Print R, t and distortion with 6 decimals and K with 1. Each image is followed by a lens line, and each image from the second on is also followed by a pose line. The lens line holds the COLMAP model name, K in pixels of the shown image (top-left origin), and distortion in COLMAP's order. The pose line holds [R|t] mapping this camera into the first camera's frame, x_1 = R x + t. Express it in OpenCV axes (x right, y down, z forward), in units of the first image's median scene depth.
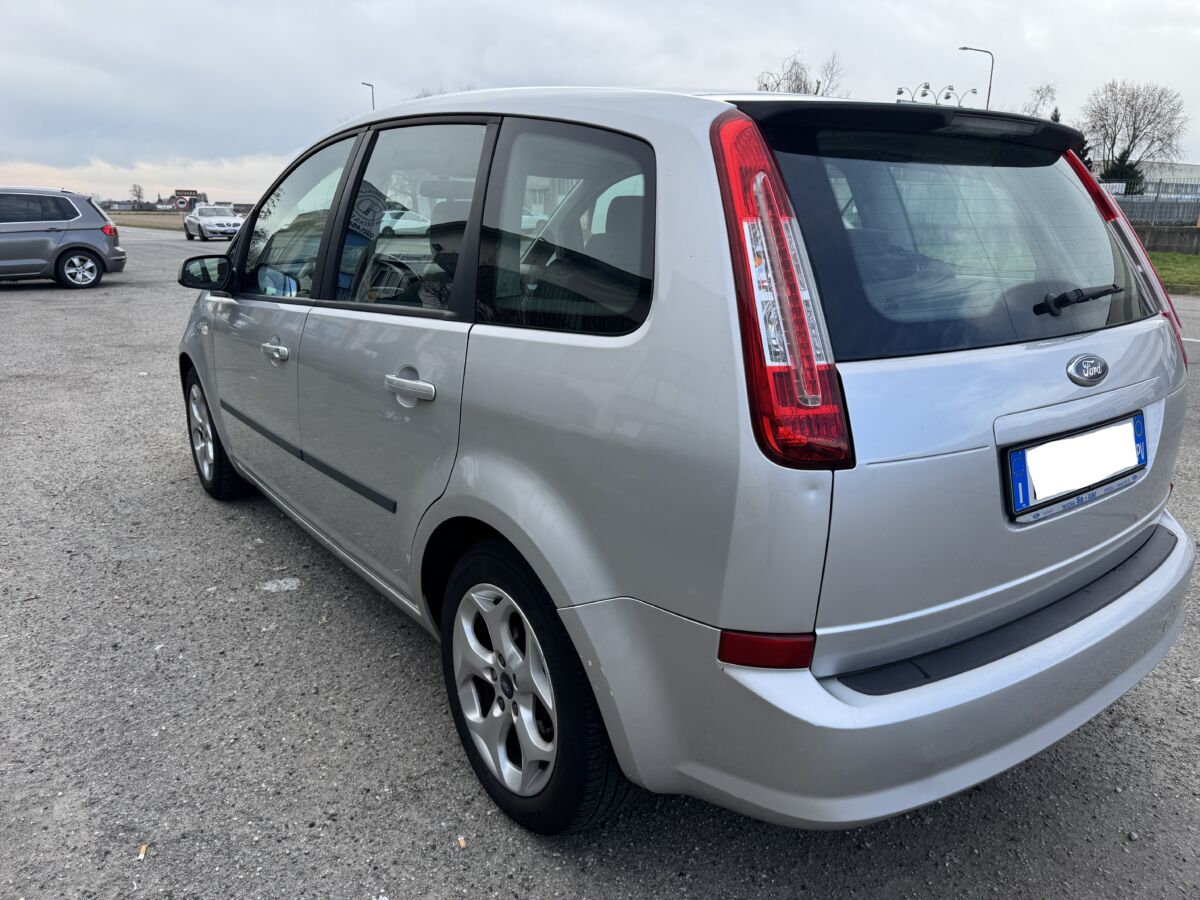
lens RADIAL K [[880.6, 0, 607.5], [0, 880.6, 441.3], [0, 0, 1]] dist [0.015957, -0.005642]
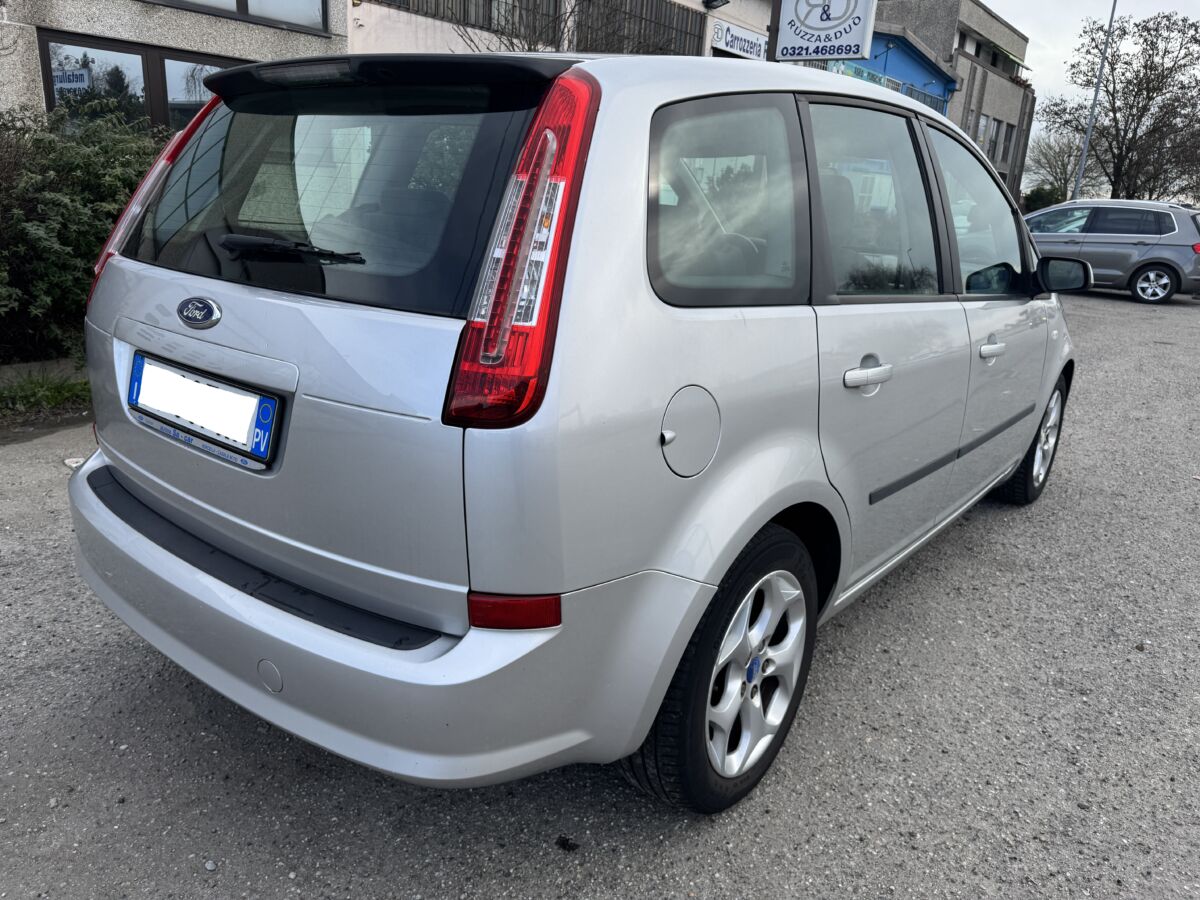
lens RADIAL K [[880.6, 0, 607.5], [0, 880.6, 441.3], [0, 0, 1]] dist [0.015957, -0.005642]
pose [[0.240195, 0.271270, -0.932051, 0.236231], [-0.298149, 0.934366, 0.195109, -0.040523], [0.923804, 0.231026, 0.305309, 0.168092]]
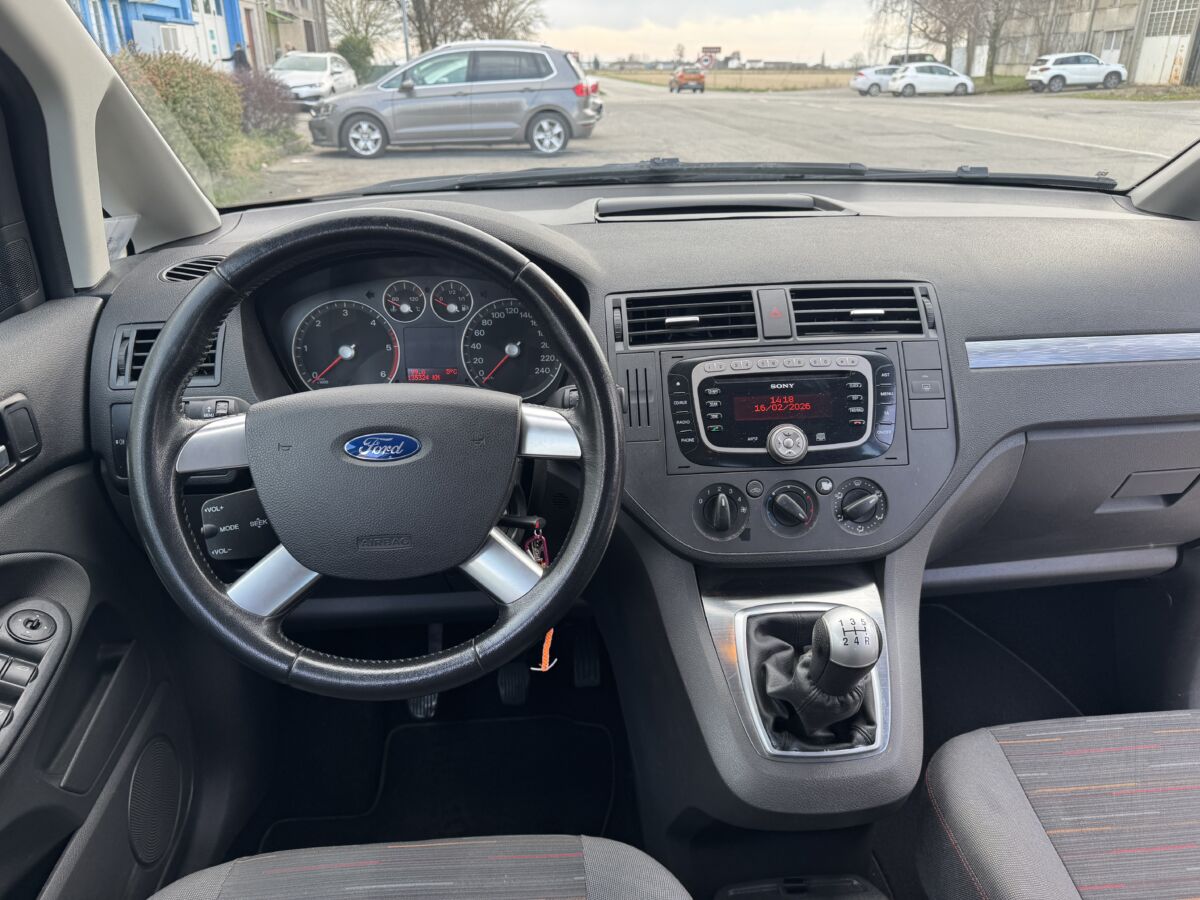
lens RADIAL K [[826.0, 0, 600.0], [0, 826.0, 450.0], [0, 0, 1]] dist [0.007379, -0.003613]
pose [[0.839821, 0.212423, -0.499577, -0.045668], [-0.120618, 0.970276, 0.209800, -0.061766], [0.529294, -0.115936, 0.840480, 0.260928]]
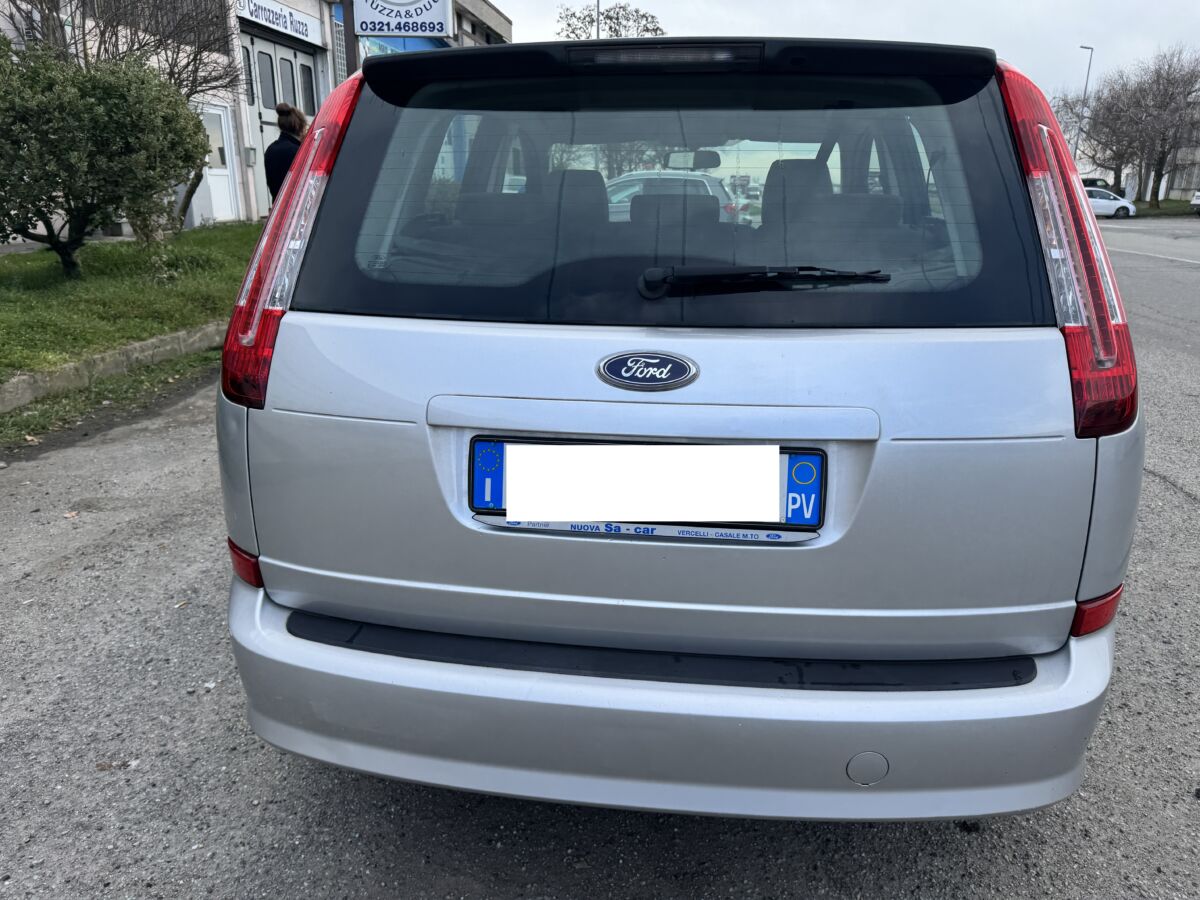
lens RADIAL K [[866.6, 0, 600.0], [0, 866.6, 450.0], [0, 0, 1]] dist [0.026433, -0.001682]
pose [[0.713637, 0.201231, -0.670990, 0.151831], [-0.178102, 0.978497, 0.104031, -0.012310], [0.677496, 0.045264, 0.734132, 0.059960]]
